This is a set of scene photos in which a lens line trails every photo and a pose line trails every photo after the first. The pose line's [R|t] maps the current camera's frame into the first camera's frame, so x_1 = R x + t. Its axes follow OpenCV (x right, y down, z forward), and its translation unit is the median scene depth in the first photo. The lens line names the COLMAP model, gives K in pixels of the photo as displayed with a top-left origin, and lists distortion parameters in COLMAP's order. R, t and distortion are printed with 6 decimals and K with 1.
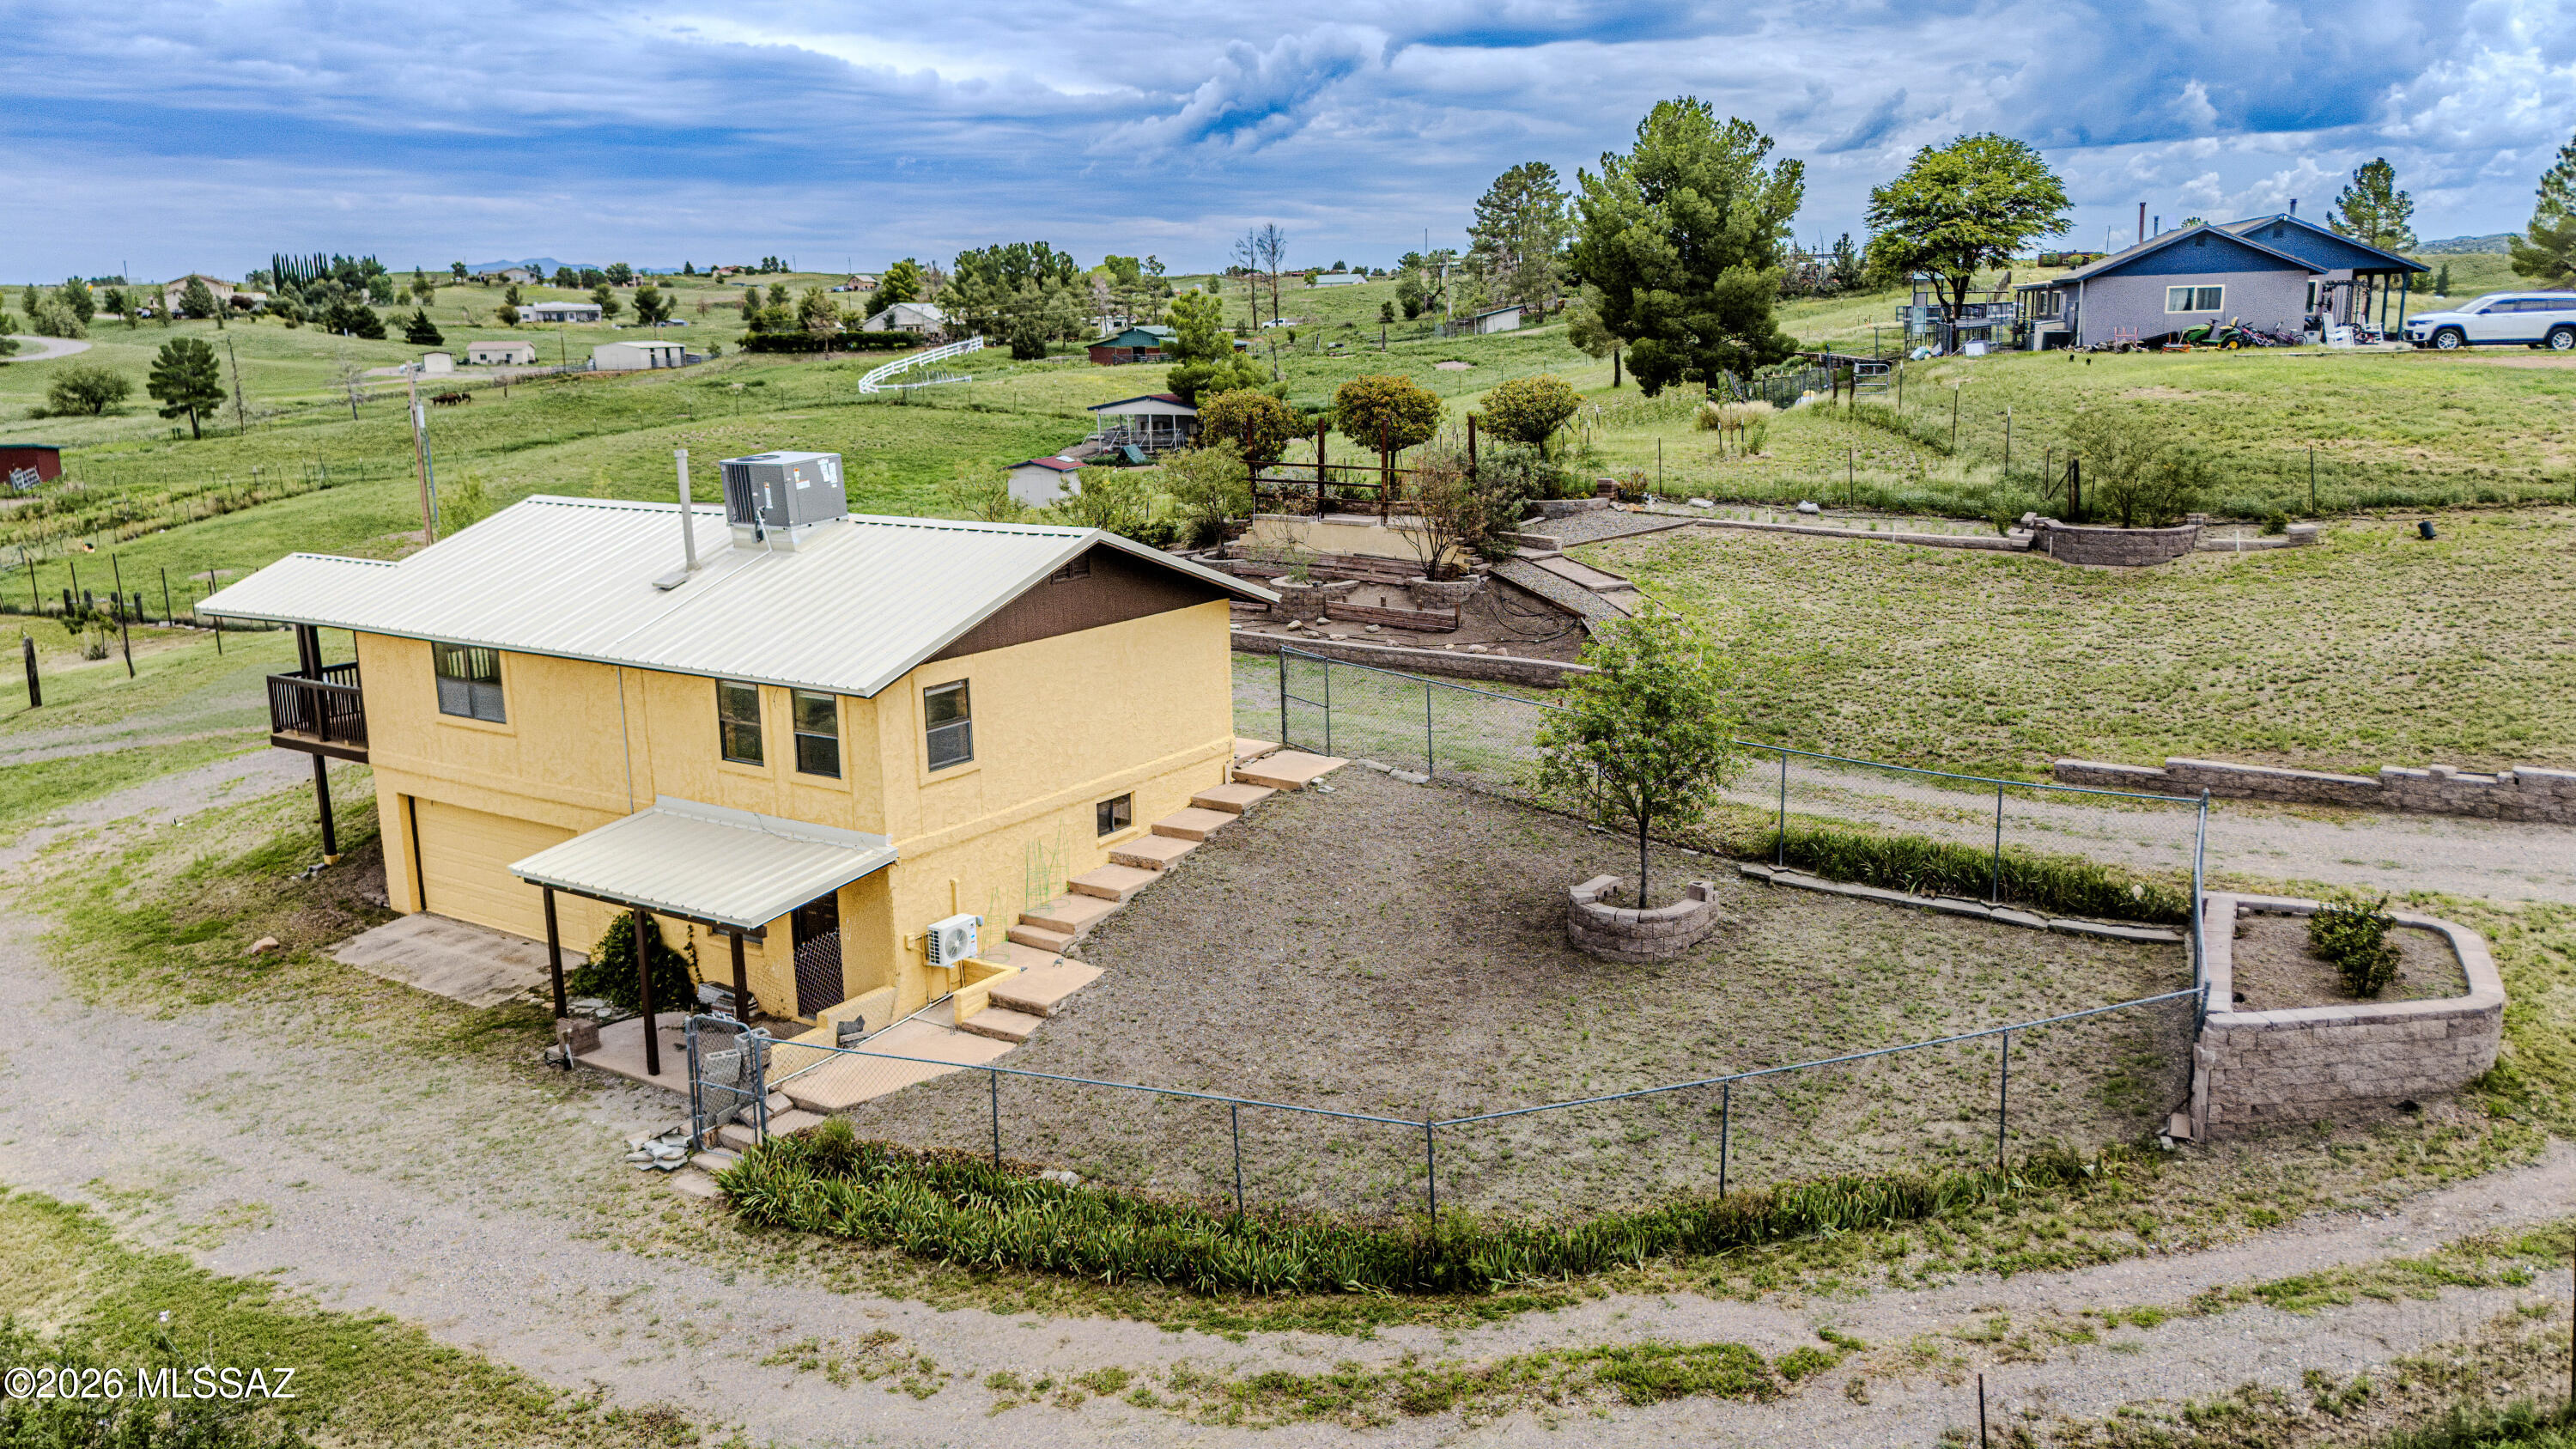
lens RADIAL K [[1905.2, 0, 1288.0], [0, 1905.2, 724.5], [0, 0, 1]] dist [0.062383, -0.060050]
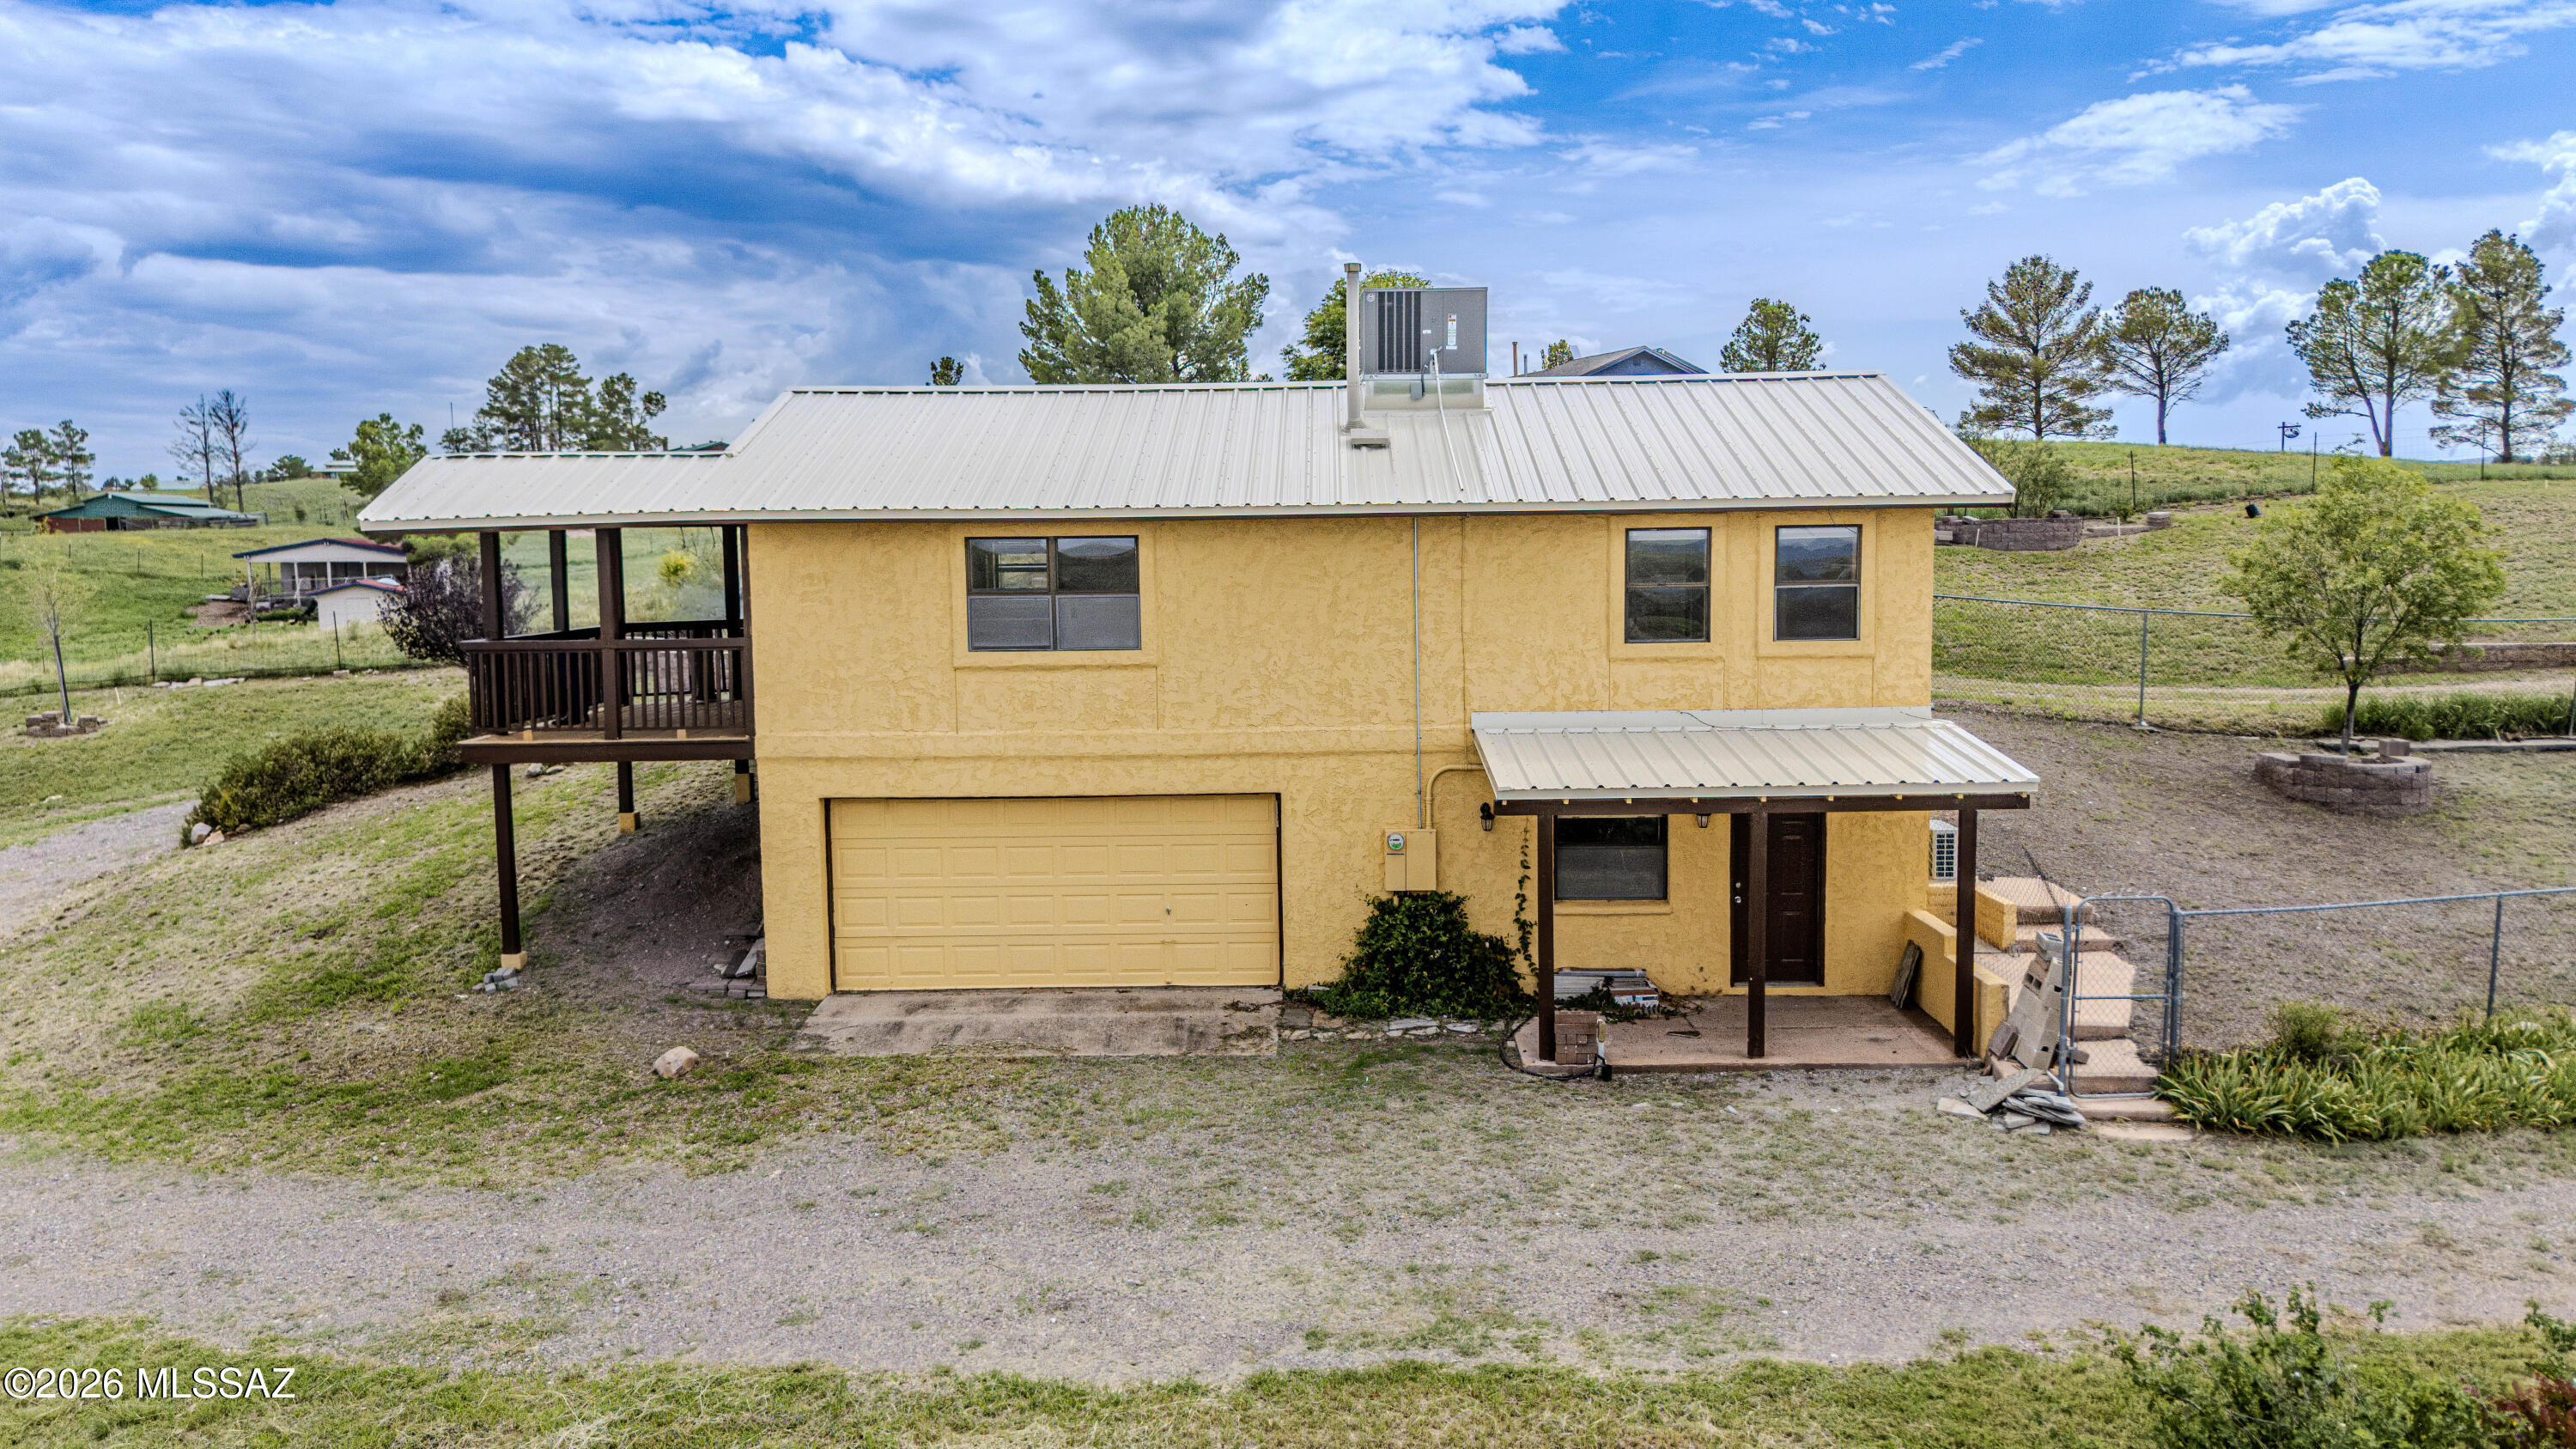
lens RADIAL K [[1905.2, 0, 1288.0], [0, 1905.2, 724.5], [0, 0, 1]] dist [0.062383, -0.060050]
pose [[0.832390, -0.043322, 0.552495, -0.749516], [0.110892, 0.989798, -0.089459, 0.093301], [-0.542983, 0.135732, 0.828702, 0.440127]]
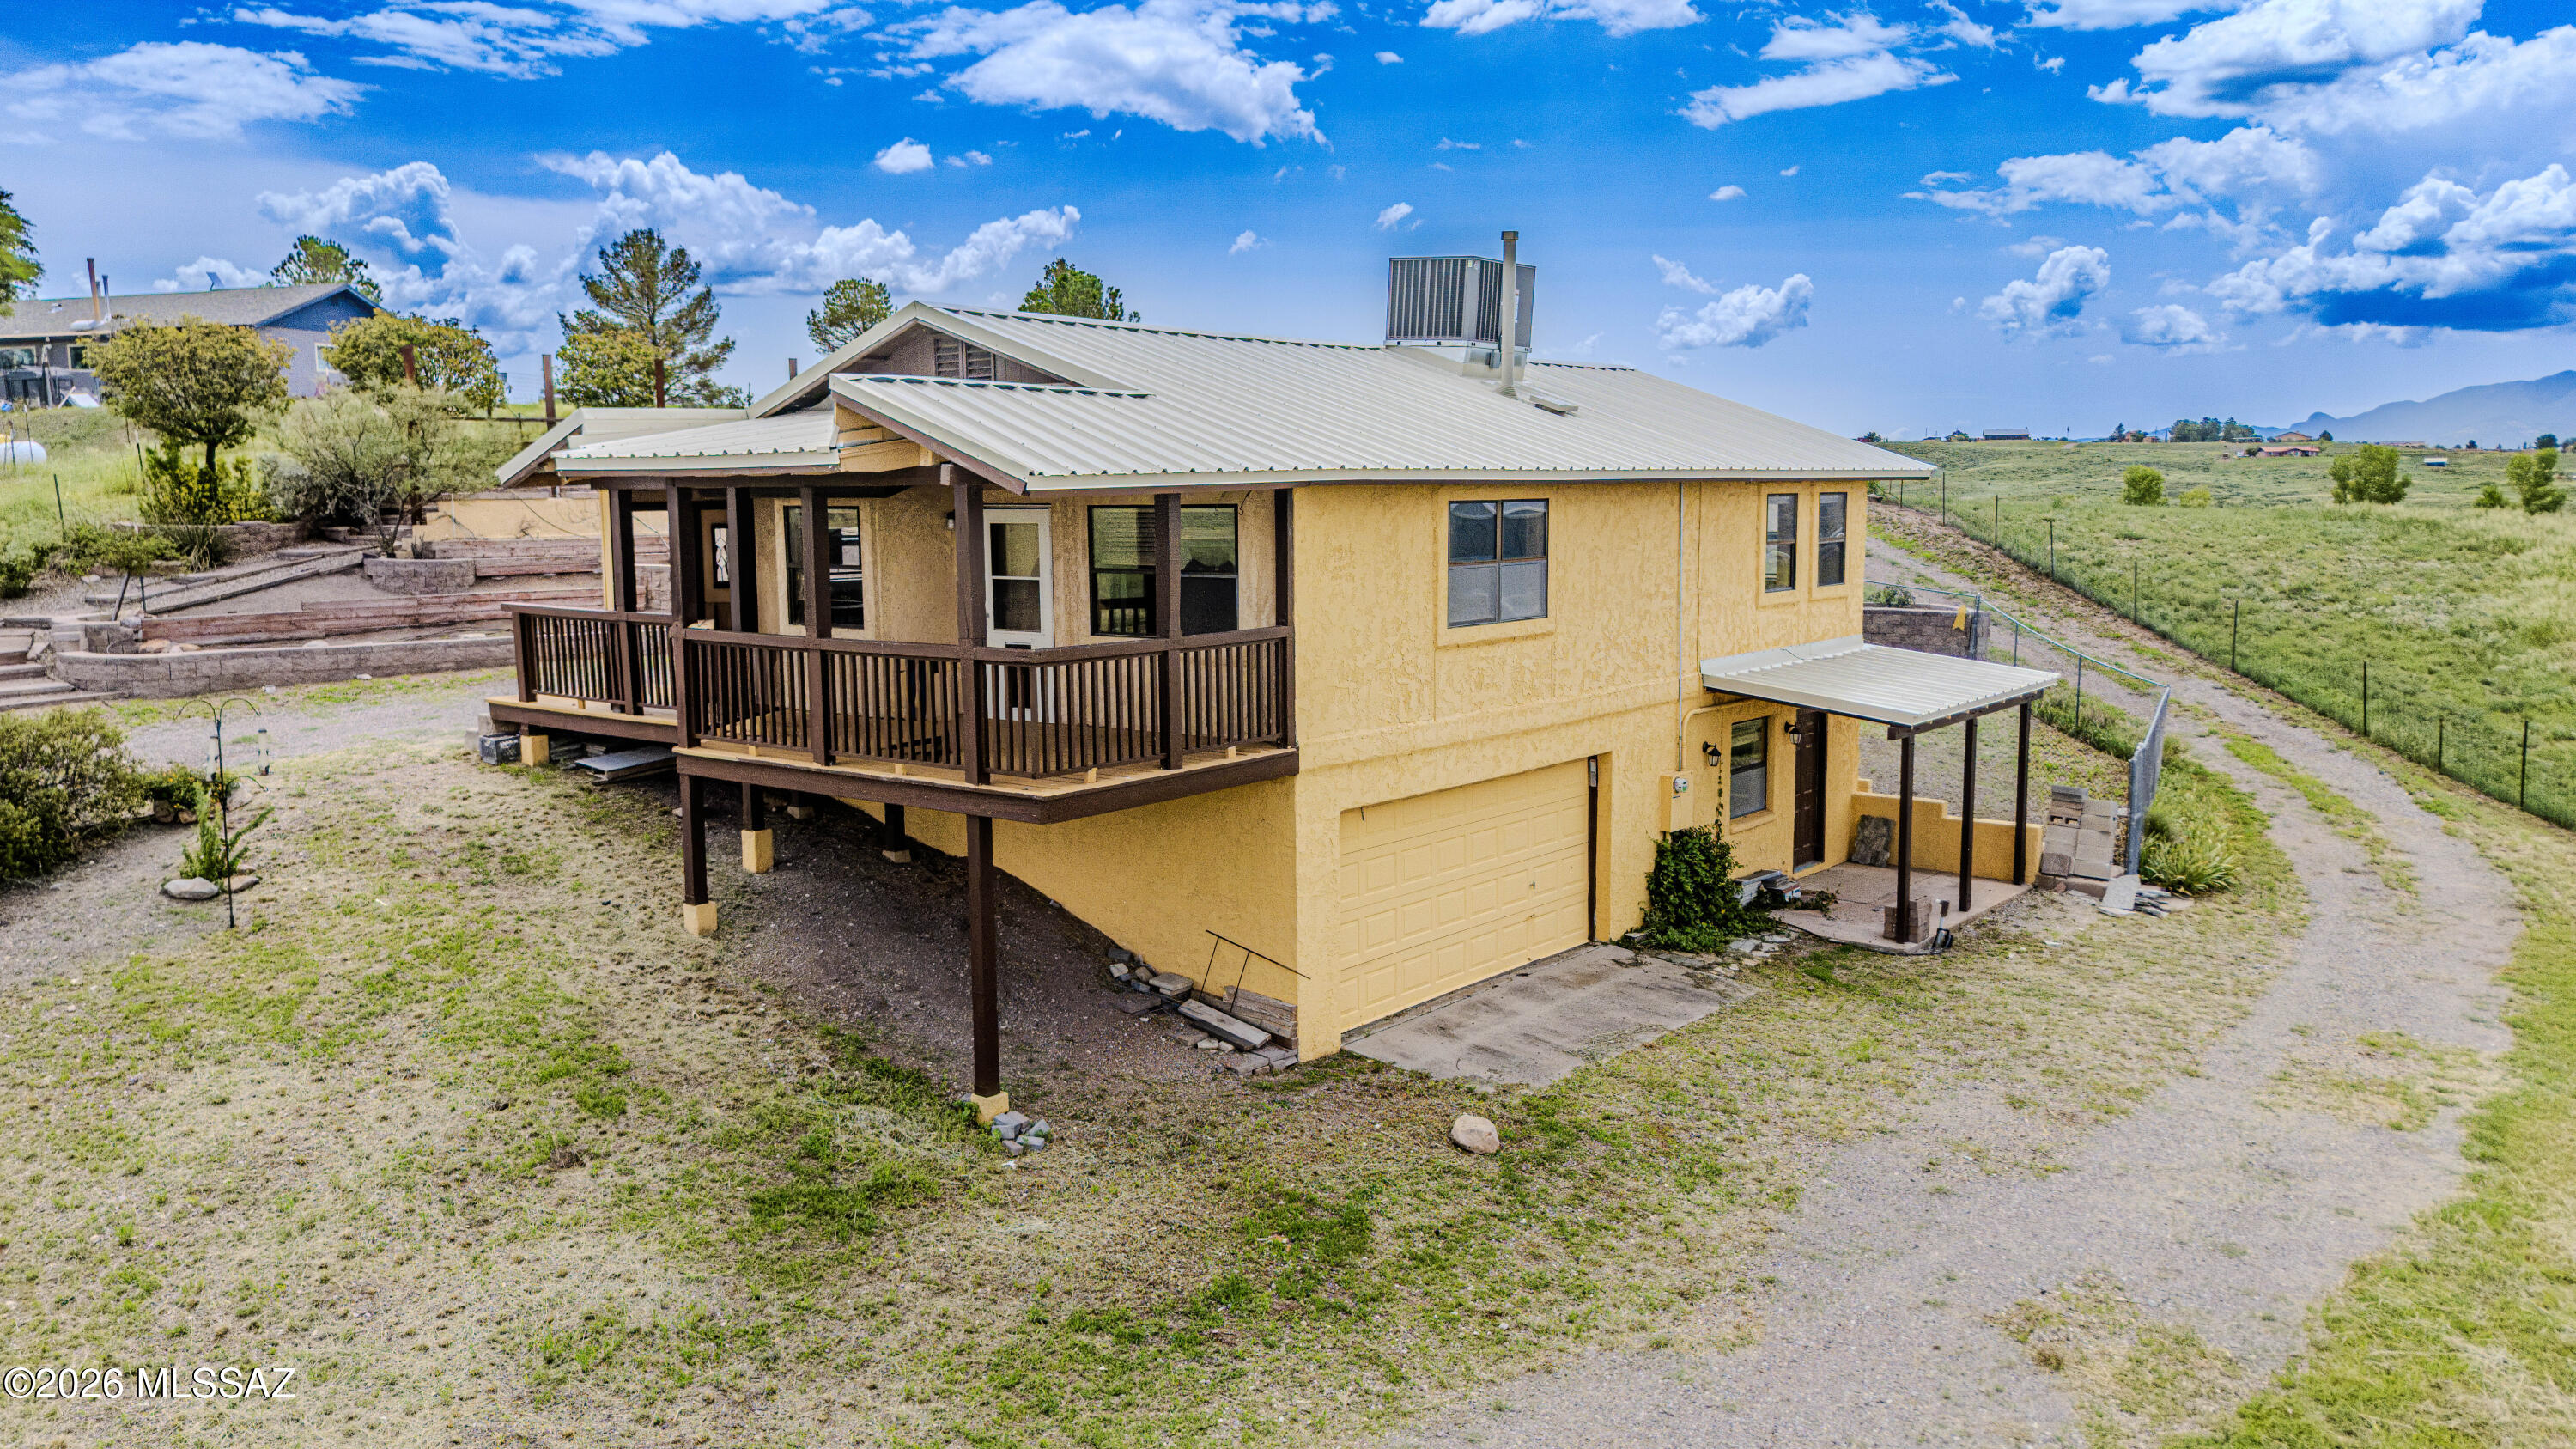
lens RADIAL K [[1905.2, 0, 1288.0], [0, 1905.2, 724.5], [0, 0, 1]] dist [0.062383, -0.060050]
pose [[0.075134, -0.100227, 0.992124, -1.079162], [0.215066, 0.973149, 0.082023, -0.036618], [-0.973705, 0.207210, 0.094672, 1.058850]]
